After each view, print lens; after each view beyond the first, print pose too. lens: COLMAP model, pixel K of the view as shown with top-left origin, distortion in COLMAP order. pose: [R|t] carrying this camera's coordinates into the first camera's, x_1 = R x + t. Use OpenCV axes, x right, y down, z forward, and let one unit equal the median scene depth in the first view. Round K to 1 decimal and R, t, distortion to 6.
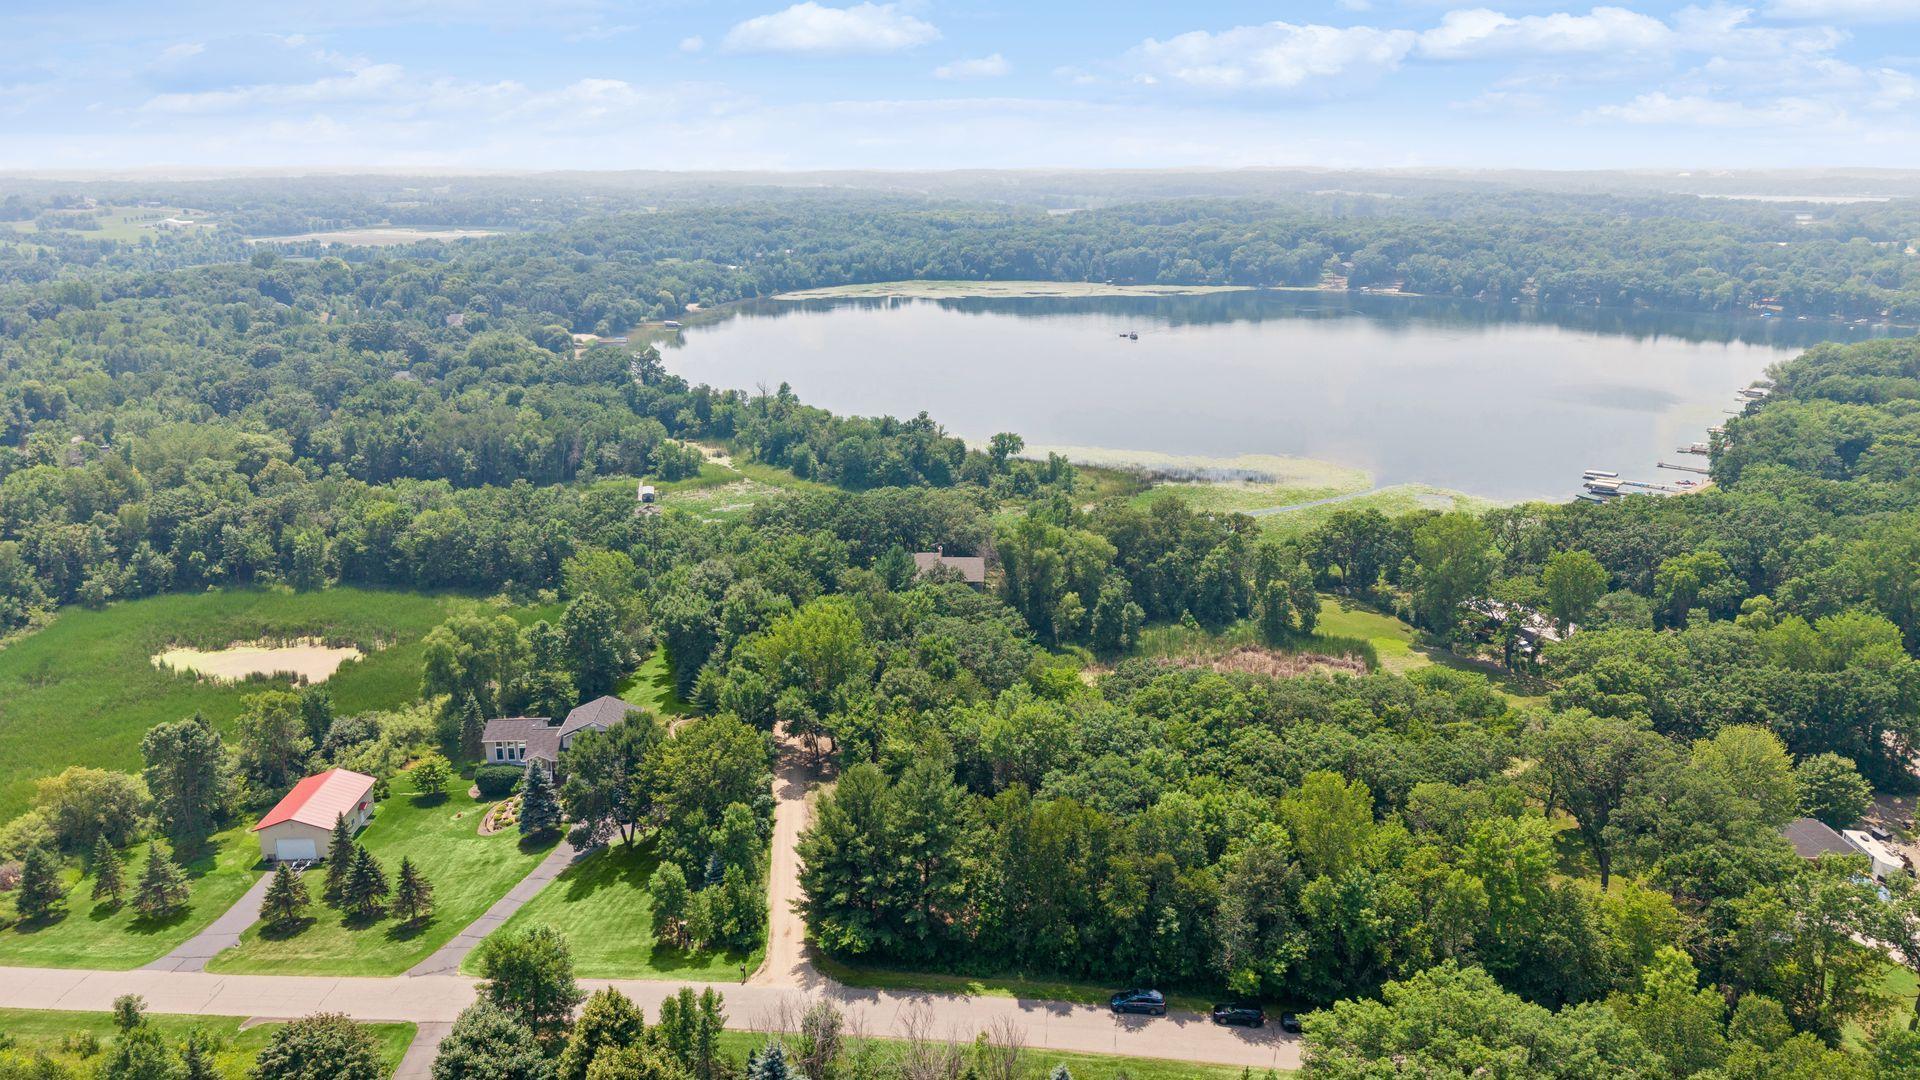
lens RADIAL K [[1275.0, 0, 960.0], [0, 1275.0, 540.0], [0, 0, 1]] dist [0.130866, -0.255766]
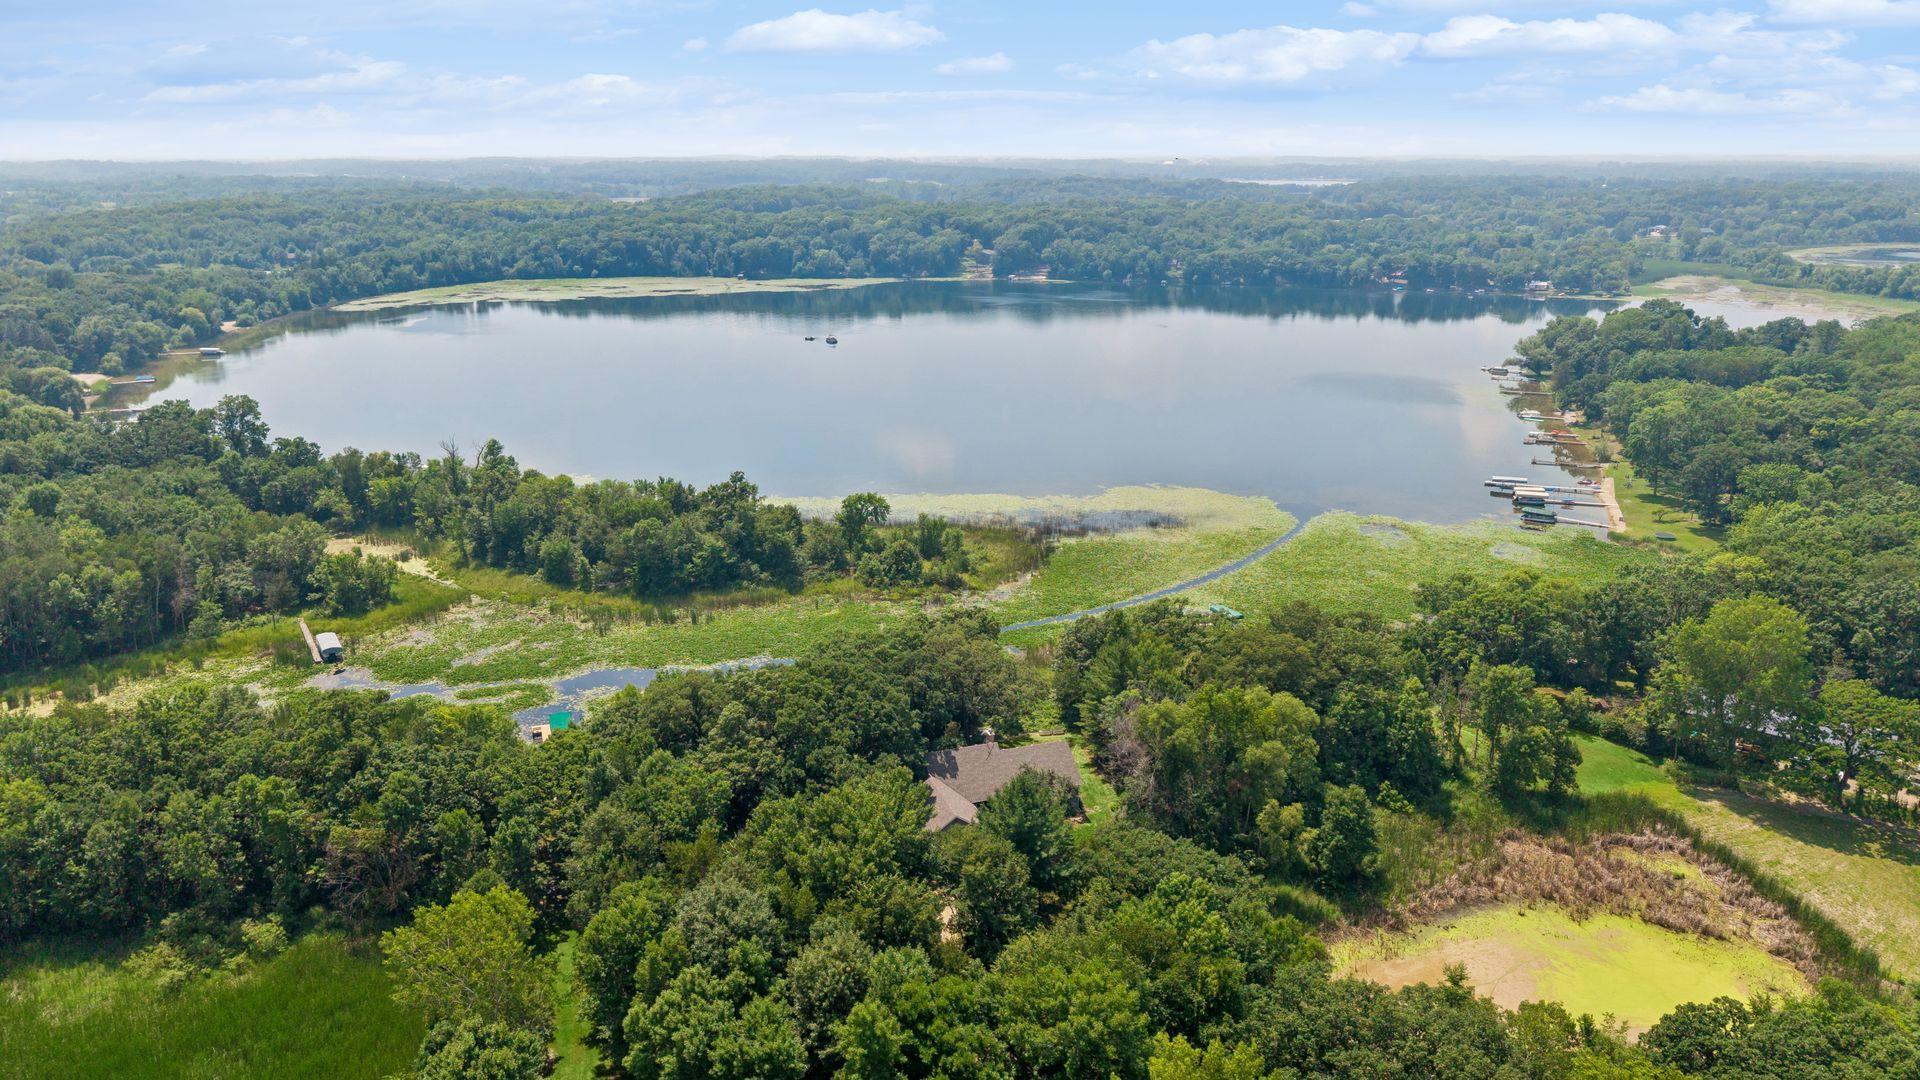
lens RADIAL K [[1288.6, 0, 960.0], [0, 1288.6, 540.0], [0, 0, 1]] dist [0.037900, -0.049717]
pose [[0.938631, -0.099189, 0.330354, -0.126269], [0.097220, 0.995008, 0.022522, -0.056886], [-0.330939, 0.010977, 0.943588, 0.247841]]
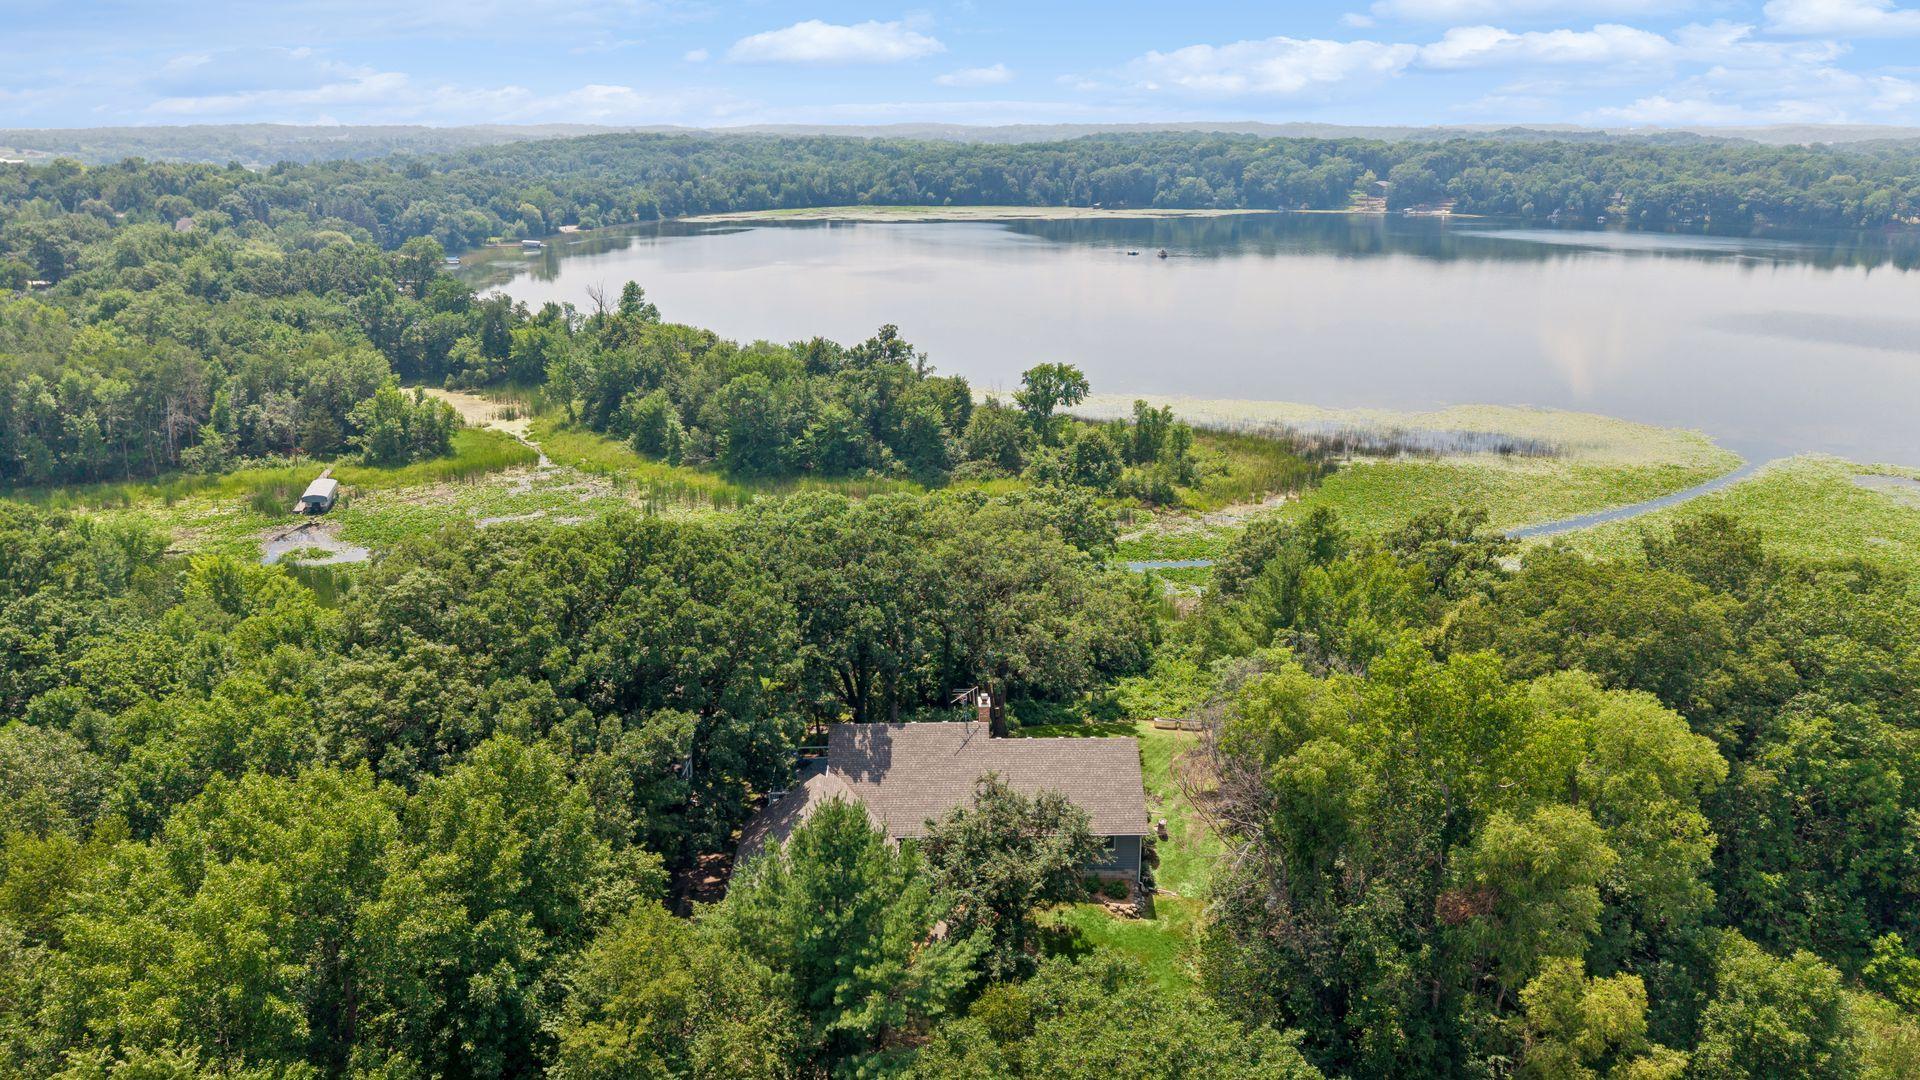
lens RADIAL K [[1288.6, 0, 960.0], [0, 1288.6, 540.0], [0, 0, 1]] dist [0.037900, -0.049717]
pose [[0.999036, -0.014827, 0.041330, -0.018922], [0.013766, 0.999571, 0.025843, -0.022789], [-0.041695, -0.025249, 0.998811, 0.400925]]
